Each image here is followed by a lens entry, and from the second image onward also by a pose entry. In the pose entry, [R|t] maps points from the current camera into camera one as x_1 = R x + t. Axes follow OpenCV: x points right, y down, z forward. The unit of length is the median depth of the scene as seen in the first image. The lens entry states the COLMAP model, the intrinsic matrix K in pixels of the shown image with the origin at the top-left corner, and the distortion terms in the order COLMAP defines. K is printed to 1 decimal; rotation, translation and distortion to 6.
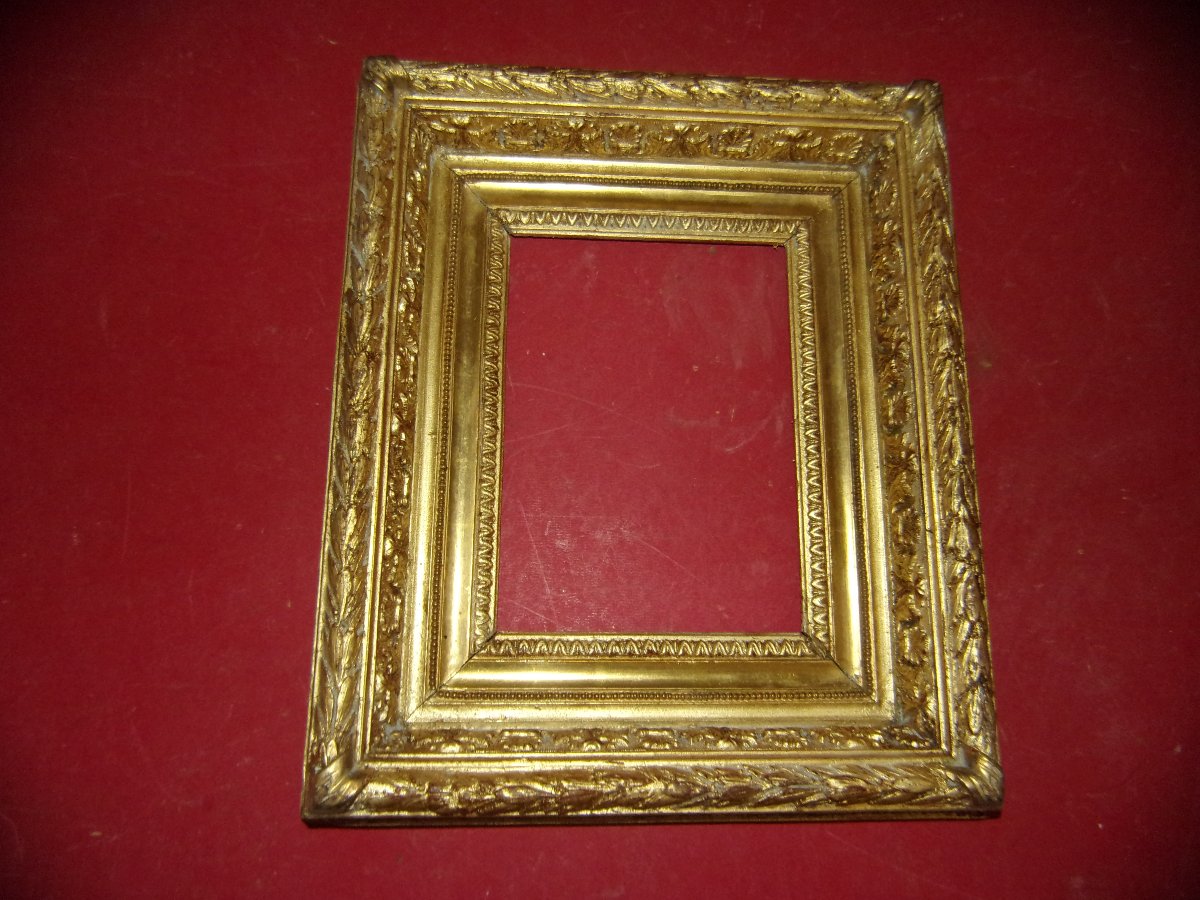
lens RADIAL K [[835.5, 0, 599.5], [0, 835.5, 453.9], [0, 0, 1]] dist [-0.010987, -0.011974]
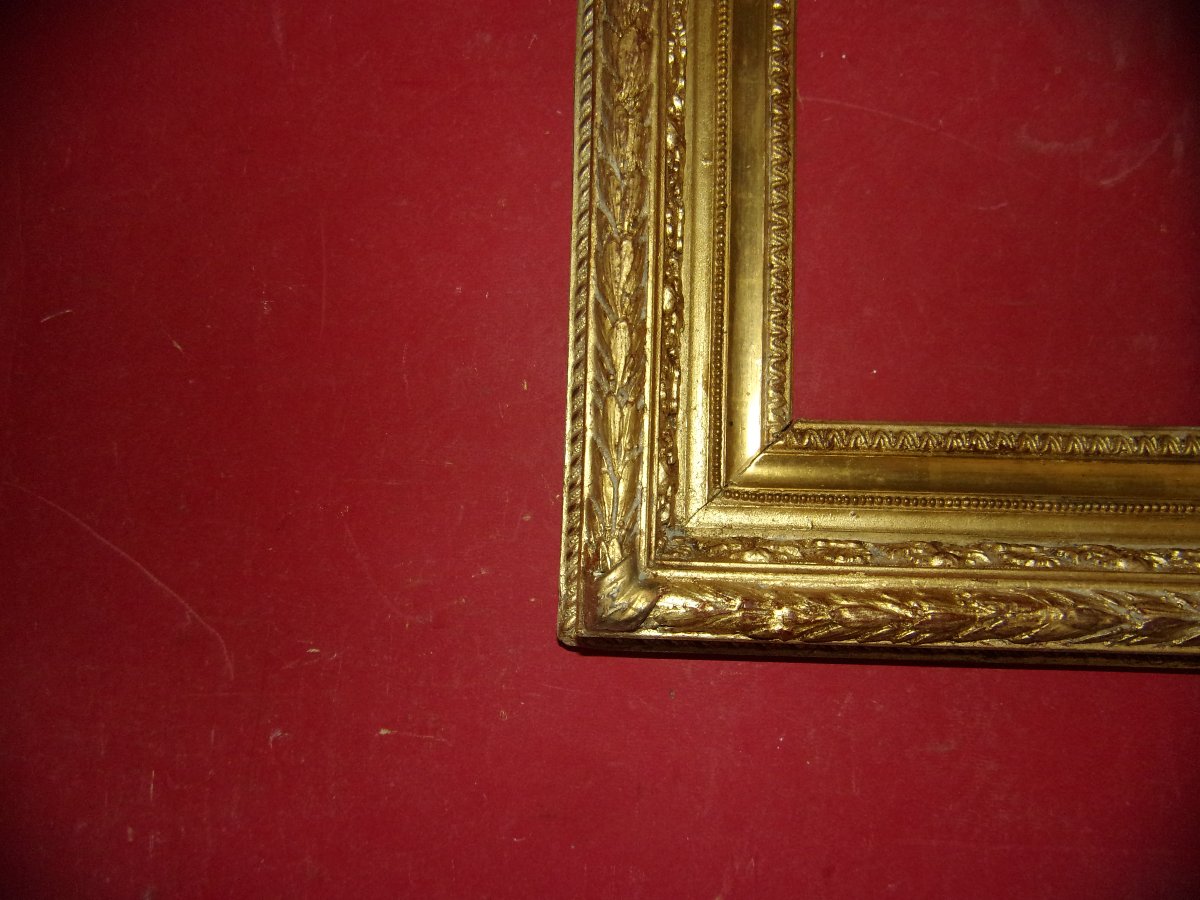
lens RADIAL K [[835.5, 0, 599.6], [0, 835.5, 455.3], [0, 0, 1]] dist [-0.010987, -0.011974]
pose [[0.991335, 0.013391, -0.130675, -0.192848], [0.006786, 0.988240, 0.152757, 0.122761], [0.131184, -0.152320, 0.979586, 0.211184]]
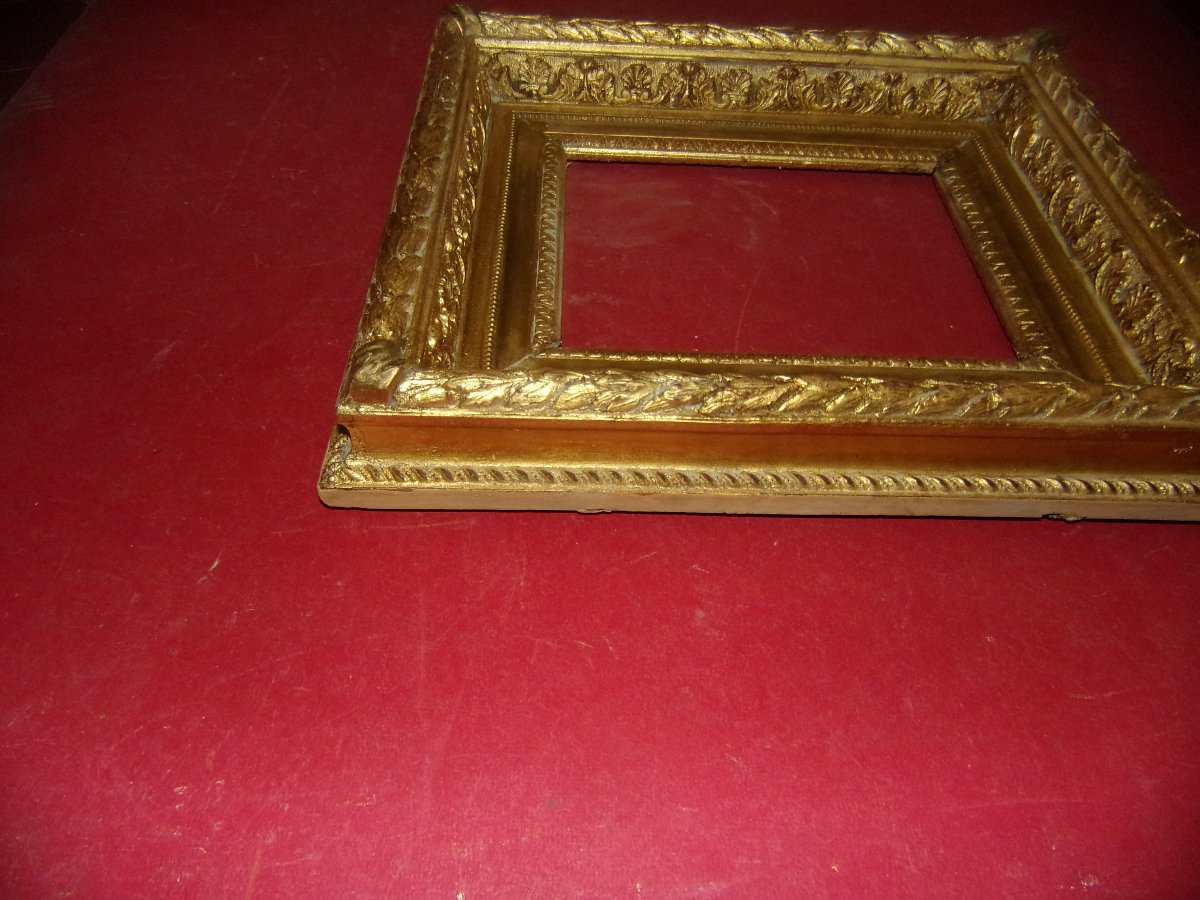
lens RADIAL K [[835.5, 0, 593.8], [0, 835.5, 456.4], [0, 0, 1]] dist [-0.010987, -0.011974]
pose [[-0.007714, -0.813770, 0.581135, -0.719937], [0.966939, 0.142066, 0.211771, -0.416811], [-0.254893, 0.563556, 0.785770, 0.437169]]
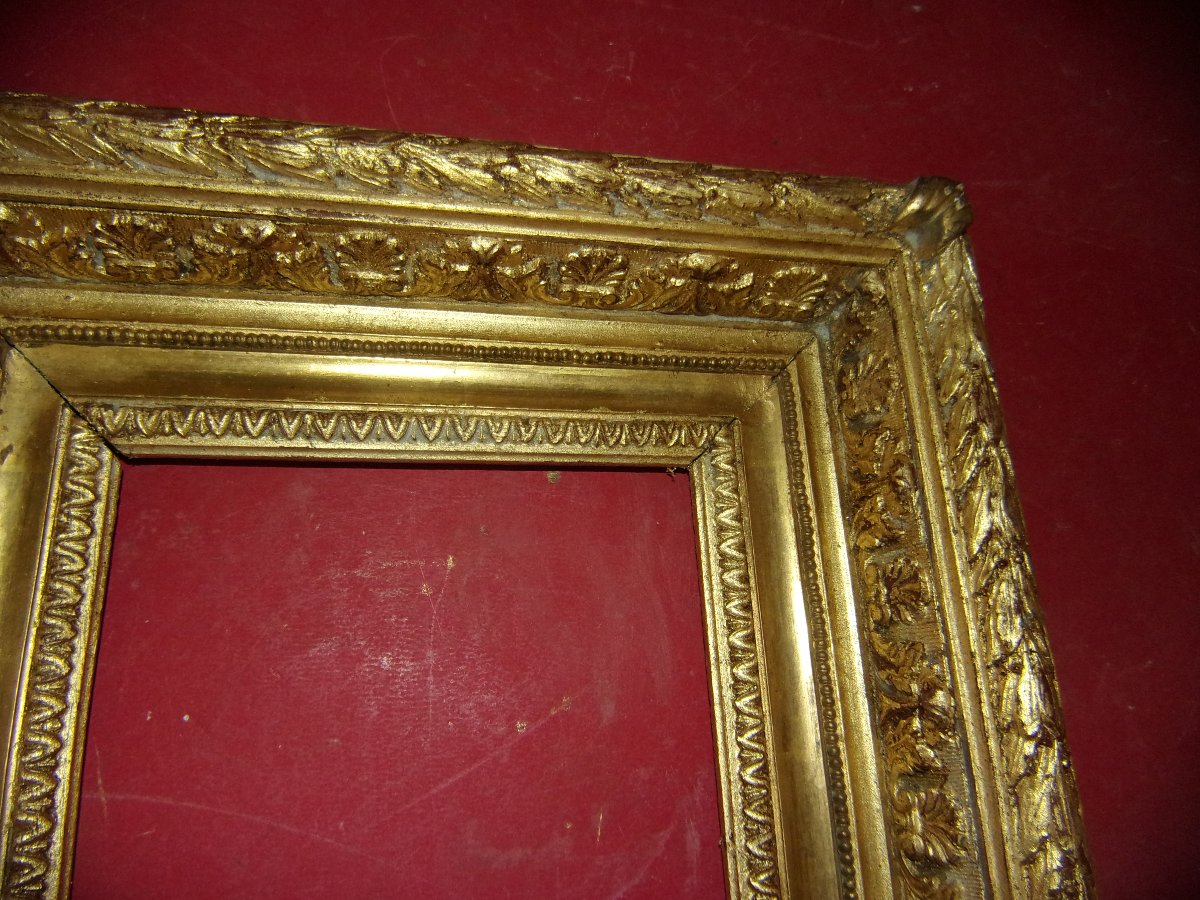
lens RADIAL K [[835.5, 0, 598.7], [0, 835.5, 457.1], [0, 0, 1]] dist [-0.010987, -0.011974]
pose [[0.984804, -0.005302, 0.173590, 0.081206], [0.022162, 0.995199, -0.095331, -0.227459], [-0.172252, 0.097729, 0.980193, 0.537359]]
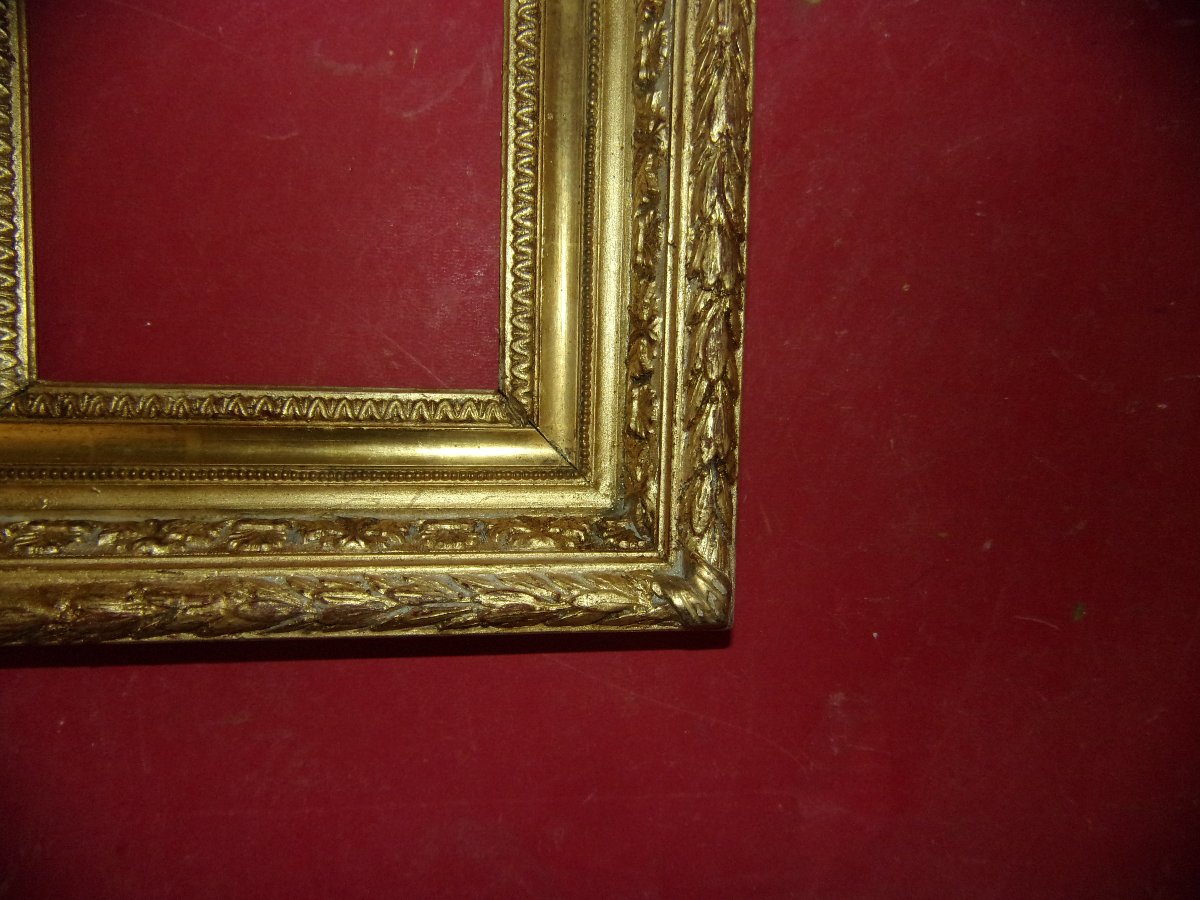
lens RADIAL K [[835.5, 0, 599.4], [0, 835.5, 457.6], [0, 0, 1]] dist [-0.010987, -0.011974]
pose [[0.996471, 0.010228, 0.083309, 0.266999], [-0.034763, 0.953708, 0.298718, 0.054120], [-0.076397, -0.300560, 0.950698, 0.299755]]
